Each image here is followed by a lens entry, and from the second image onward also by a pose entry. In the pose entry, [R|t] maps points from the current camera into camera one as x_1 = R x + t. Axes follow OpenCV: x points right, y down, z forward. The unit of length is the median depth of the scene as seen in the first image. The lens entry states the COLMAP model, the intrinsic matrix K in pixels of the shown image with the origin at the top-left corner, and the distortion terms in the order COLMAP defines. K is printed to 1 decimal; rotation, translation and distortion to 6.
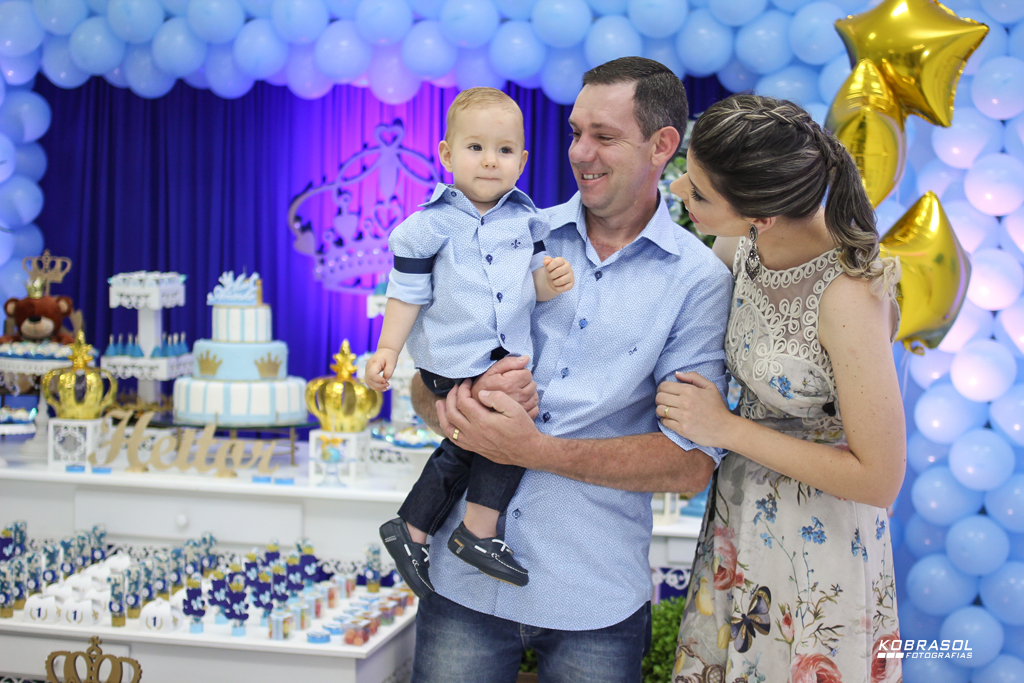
lens RADIAL K [[1659.4, 0, 512.0], [0, 1659.4, 341.5], [0, 0, 1]] dist [-0.079439, 0.076331]
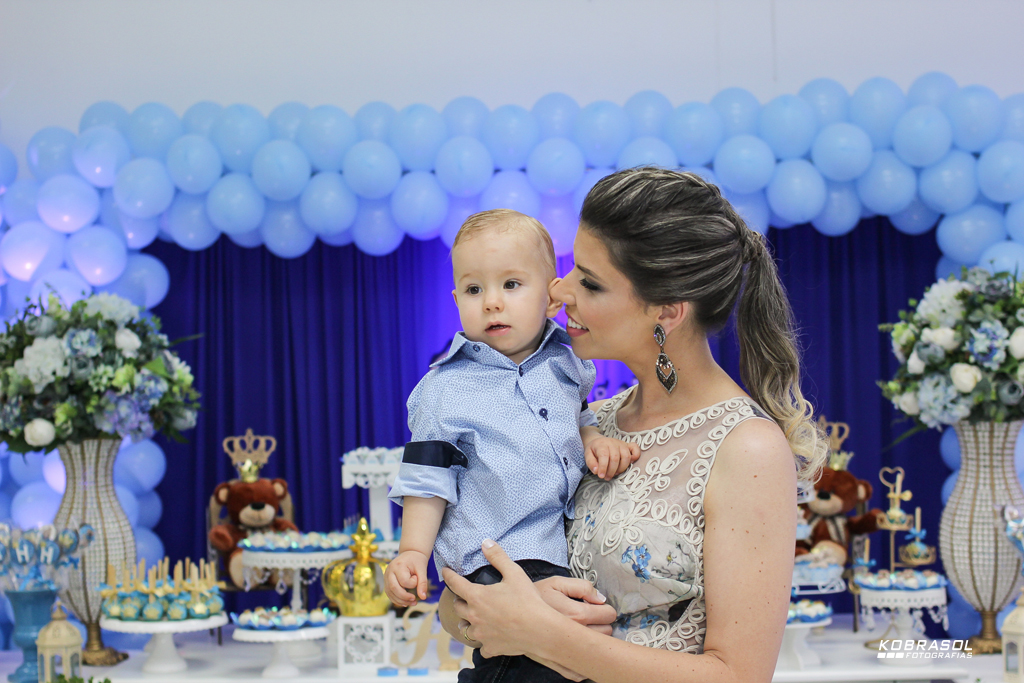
lens RADIAL K [[1659.4, 0, 512.0], [0, 1659.4, 341.5], [0, 0, 1]] dist [-0.079439, 0.076331]
pose [[0.986544, -0.044046, 0.157452, -0.331987], [0.056158, 0.995726, -0.073320, -0.033077], [-0.153550, 0.081175, 0.984801, 0.081895]]
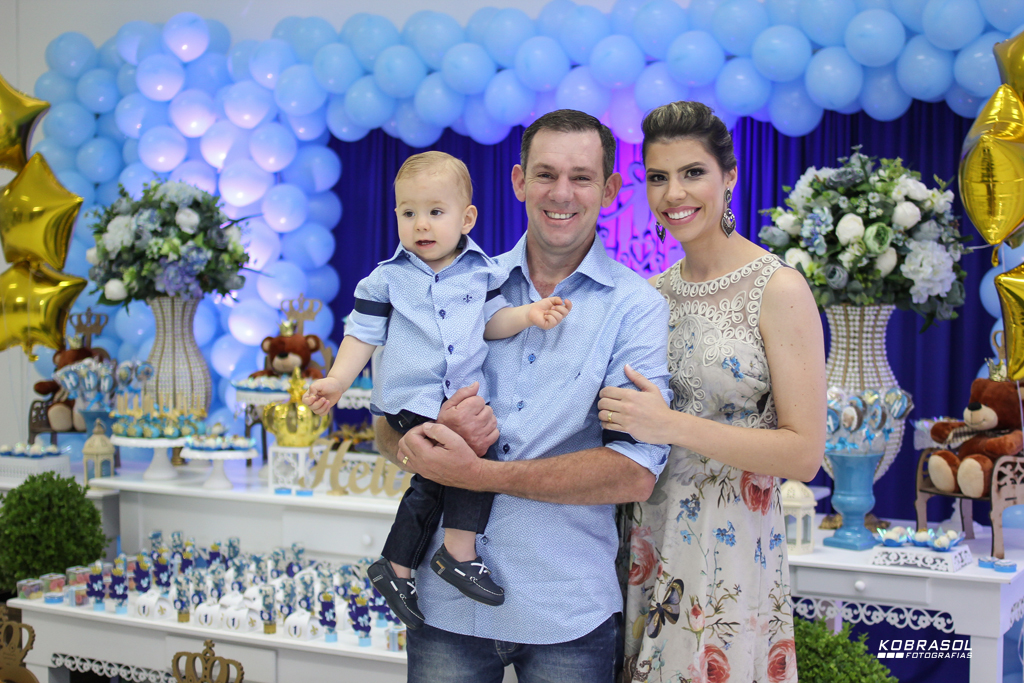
lens RADIAL K [[1659.4, 0, 512.0], [0, 1659.4, 341.5], [0, 0, 1]] dist [-0.079439, 0.076331]
pose [[0.955120, -0.012494, -0.295957, 0.213205], [0.008516, 0.999855, -0.014725, -0.005915], [0.296098, 0.011544, 0.955088, -0.019070]]
